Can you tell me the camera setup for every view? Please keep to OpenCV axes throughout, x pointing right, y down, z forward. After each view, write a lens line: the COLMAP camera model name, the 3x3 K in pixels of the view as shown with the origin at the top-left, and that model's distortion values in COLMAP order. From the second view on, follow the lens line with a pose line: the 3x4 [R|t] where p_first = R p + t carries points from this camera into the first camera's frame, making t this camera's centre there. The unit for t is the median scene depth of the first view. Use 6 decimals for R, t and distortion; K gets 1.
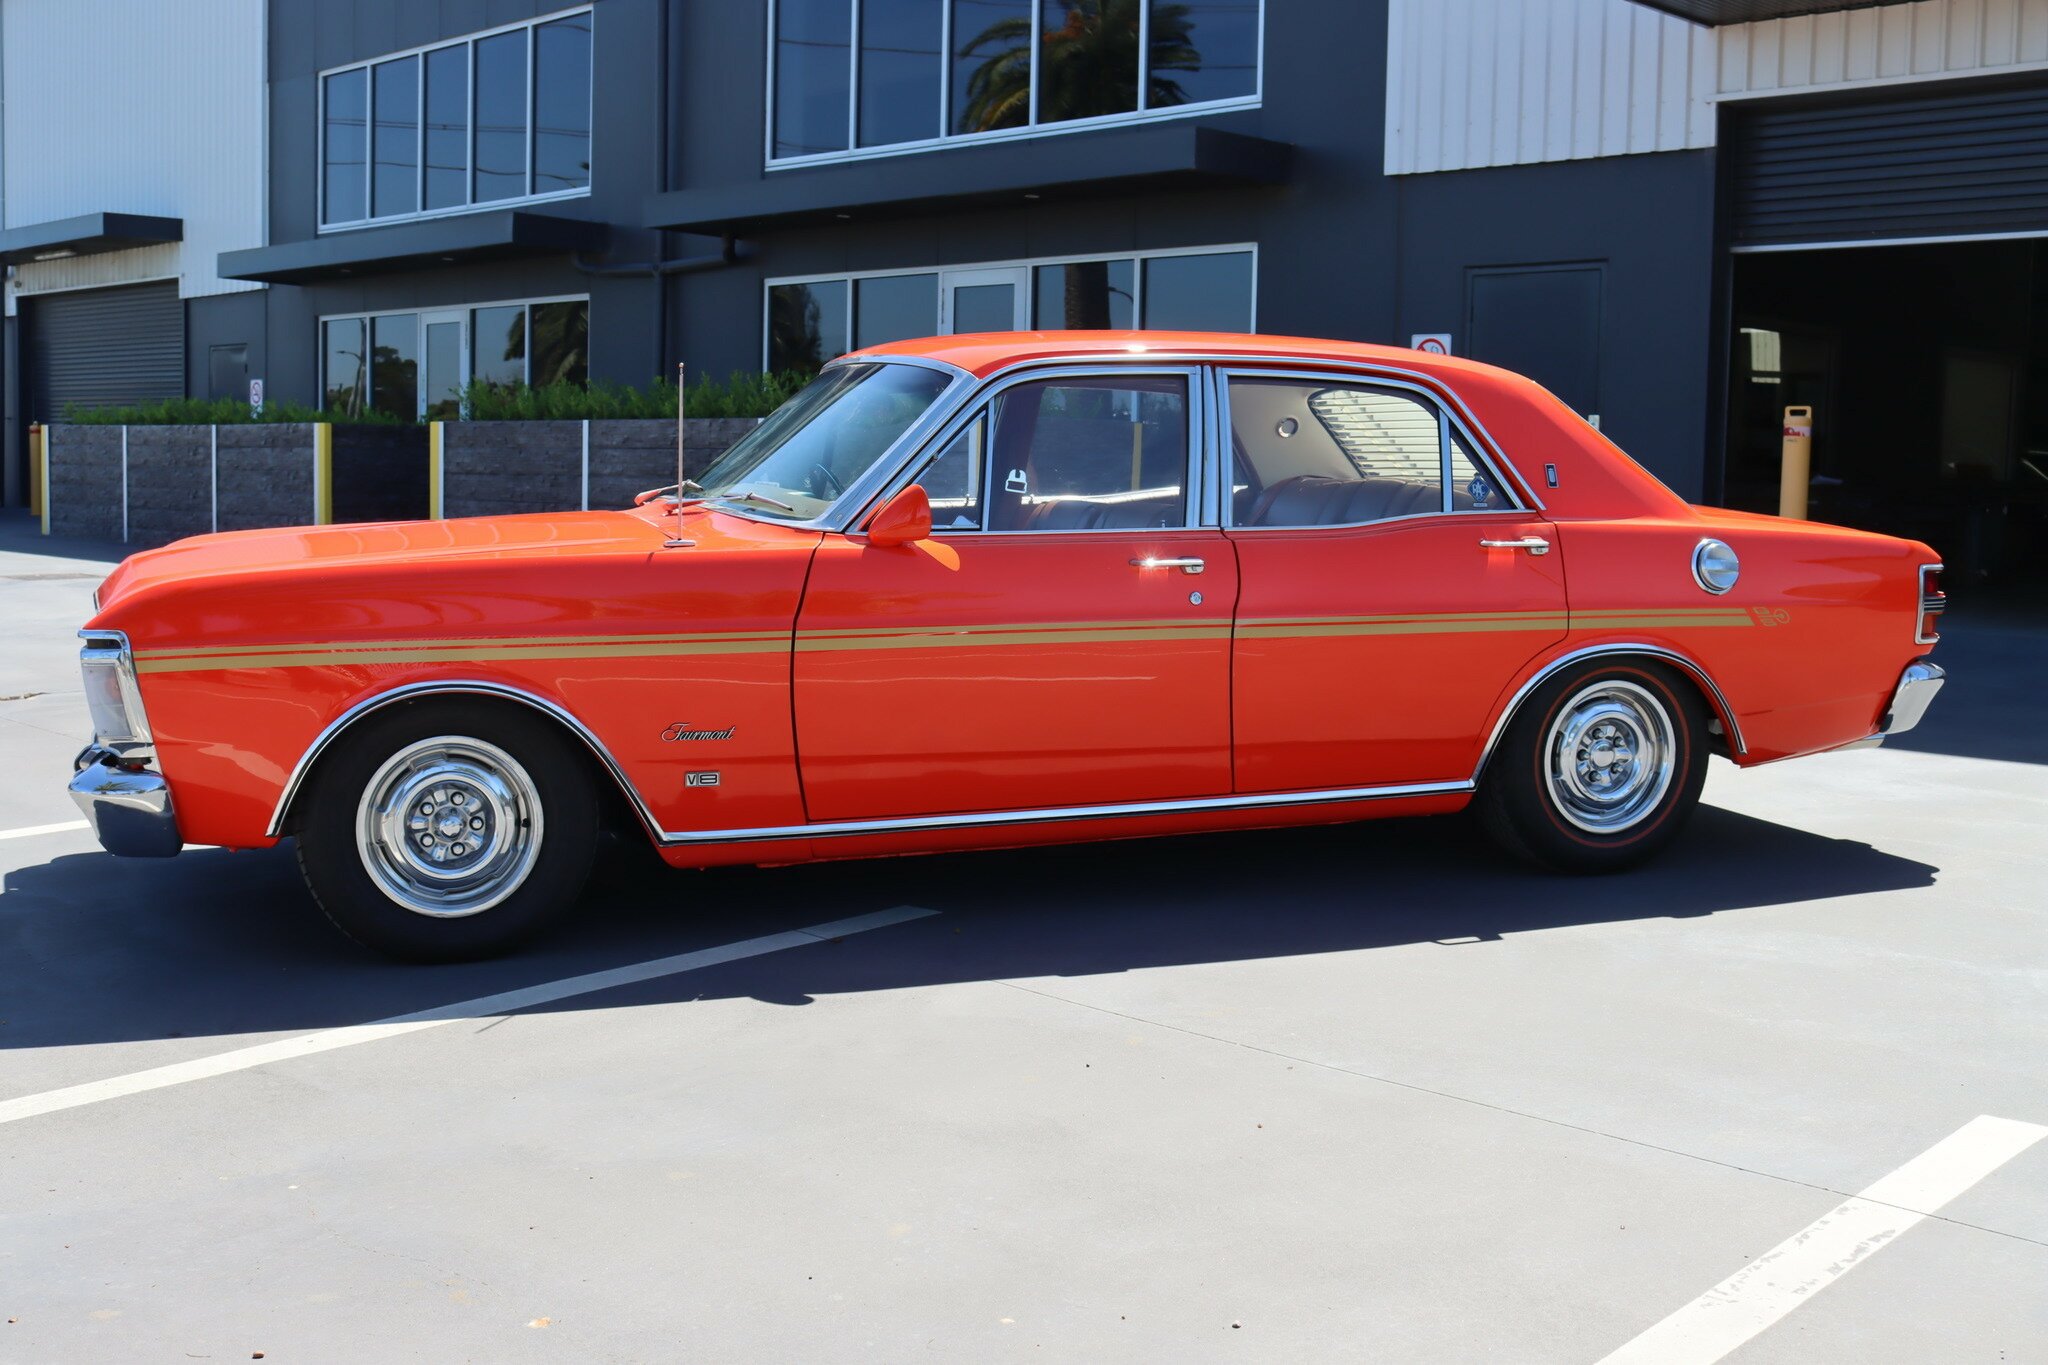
lens RADIAL K [[2213.6, 0, 1024.0], [0, 2213.6, 682.5], [0, 0, 1]] dist [-0.112607, 0.119109]
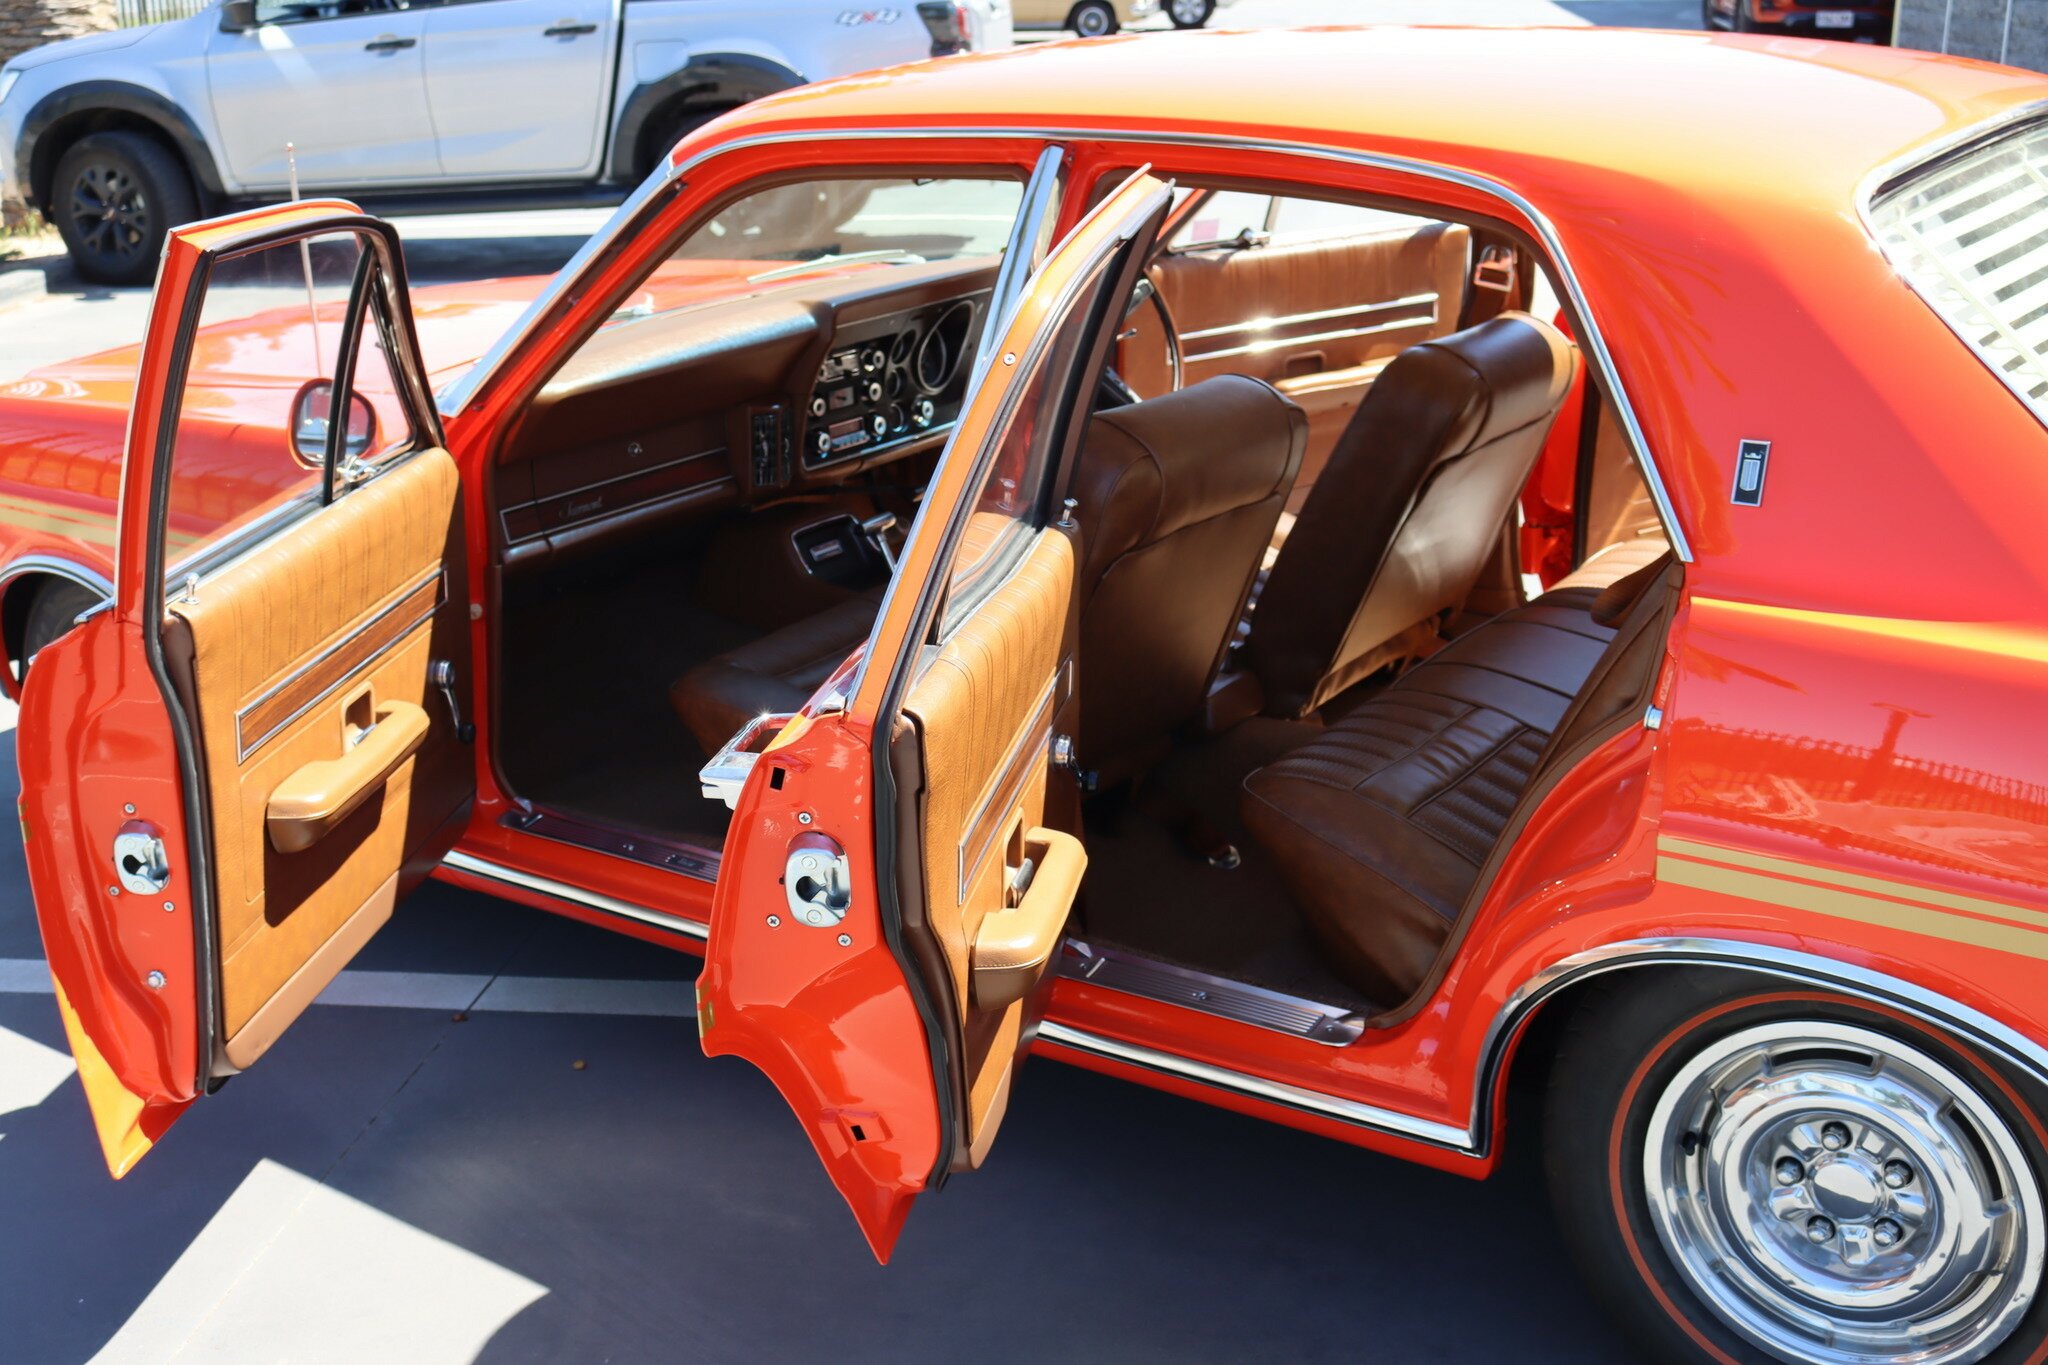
lens RADIAL K [[2130.6, 0, 1024.0], [0, 2130.6, 682.5], [0, 0, 1]] dist [-0.120796, 0.132987]
pose [[0.581074, 0.251870, -0.773896, 0.445031], [-0.065410, 0.962283, 0.264070, -0.145619], [0.811218, -0.102824, 0.575632, 0.661593]]
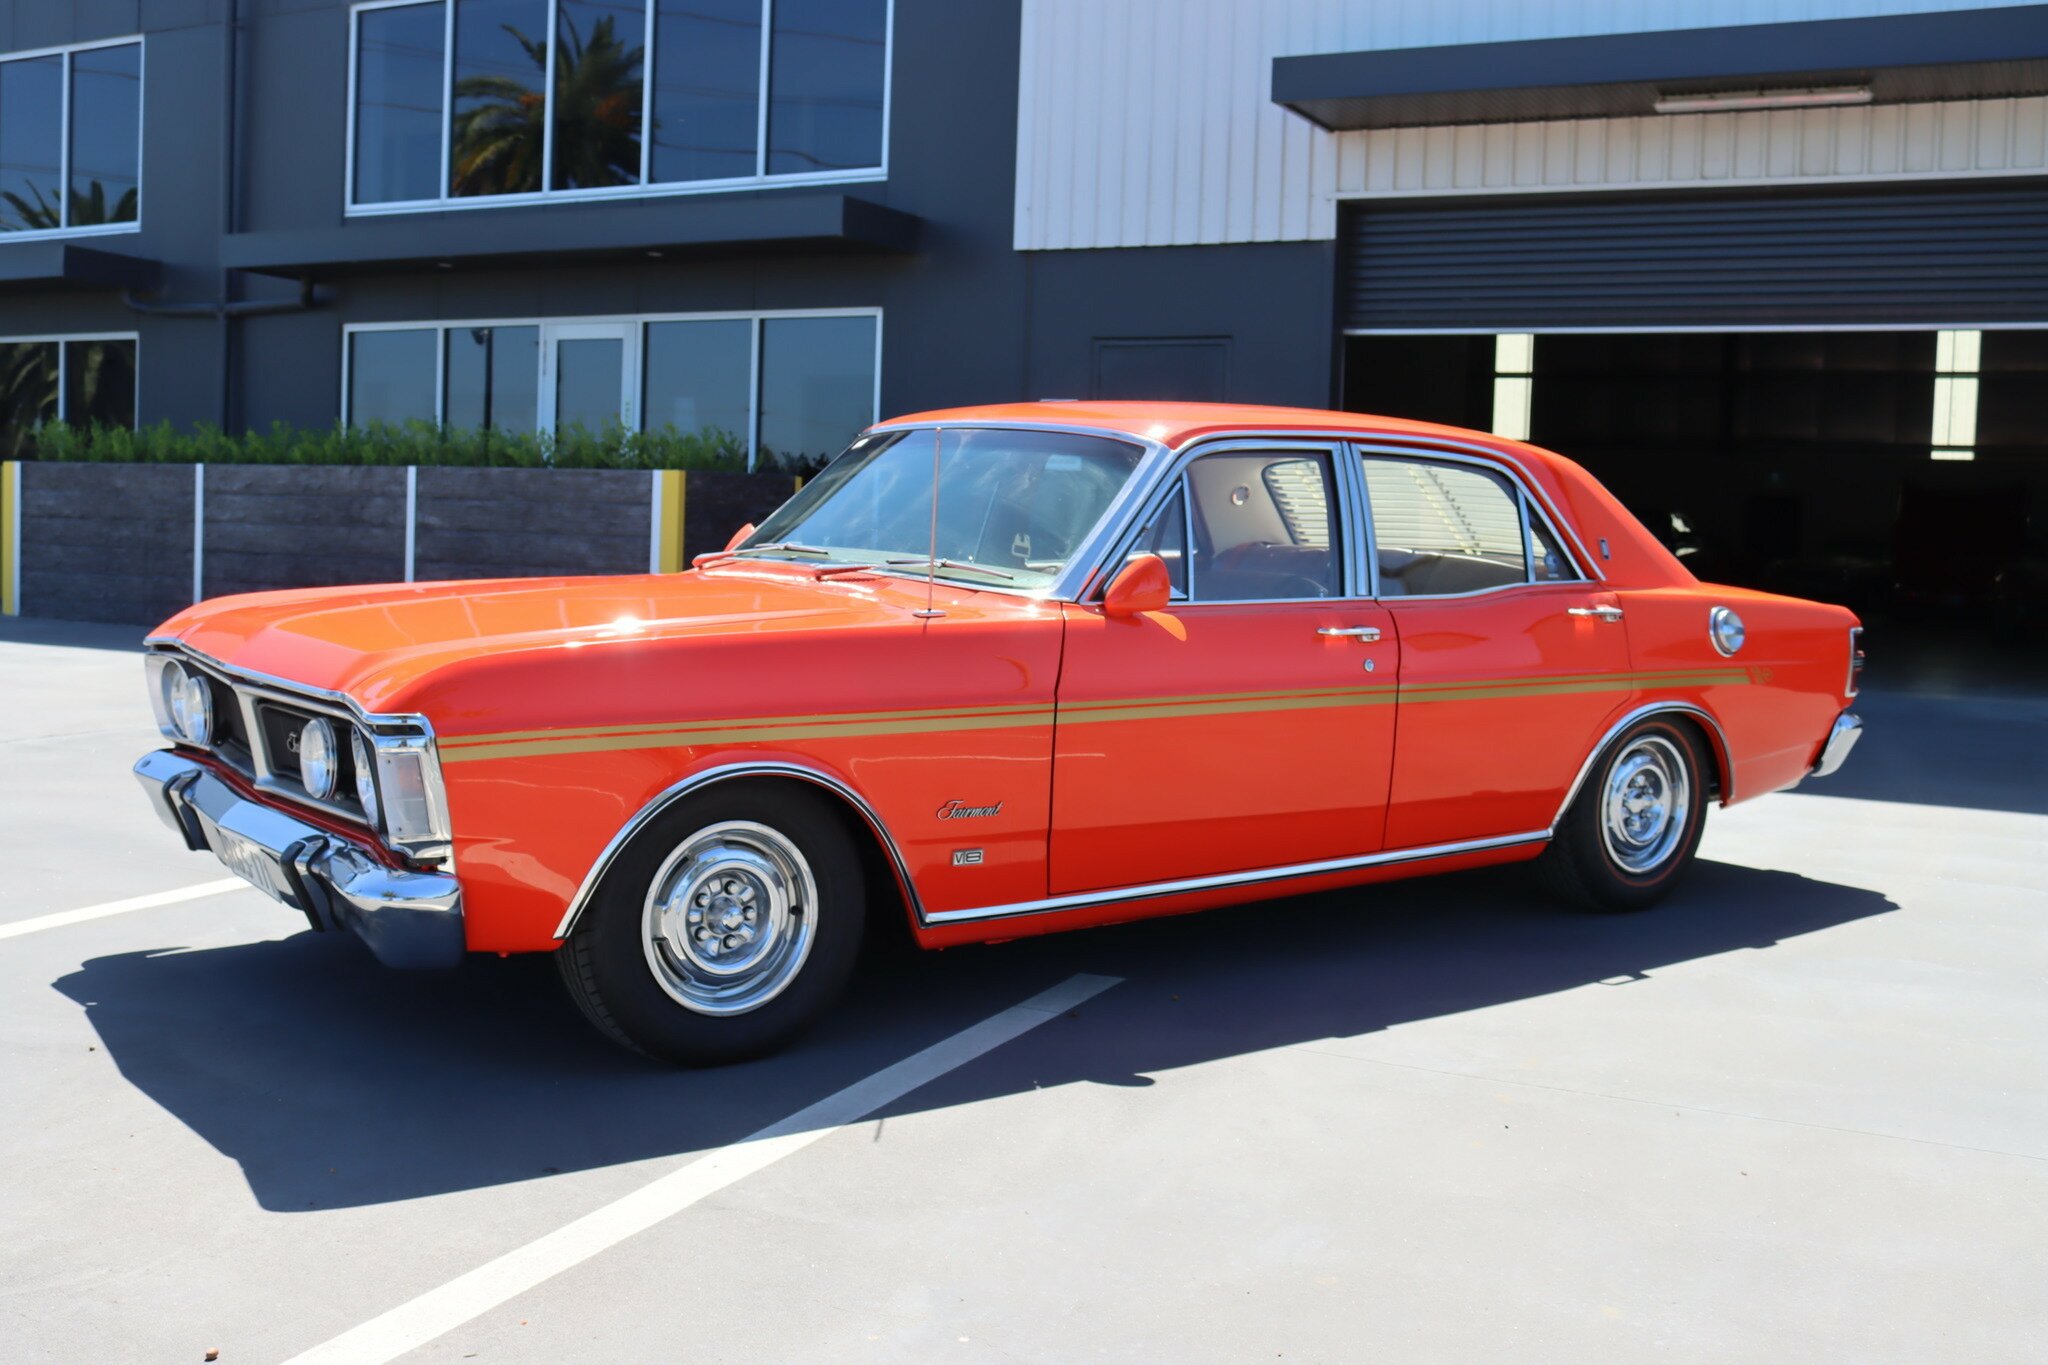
lens RADIAL K [[2076.4, 0, 1024.0], [0, 2076.4, 682.5], [0, 0, 1]] dist [-0.117340, 0.102292]
pose [[0.956168, -0.008890, 0.292684, -0.328172], [0.013419, 0.999819, -0.013472, -0.017196], [-0.292511, 0.016809, 0.956114, 0.102162]]
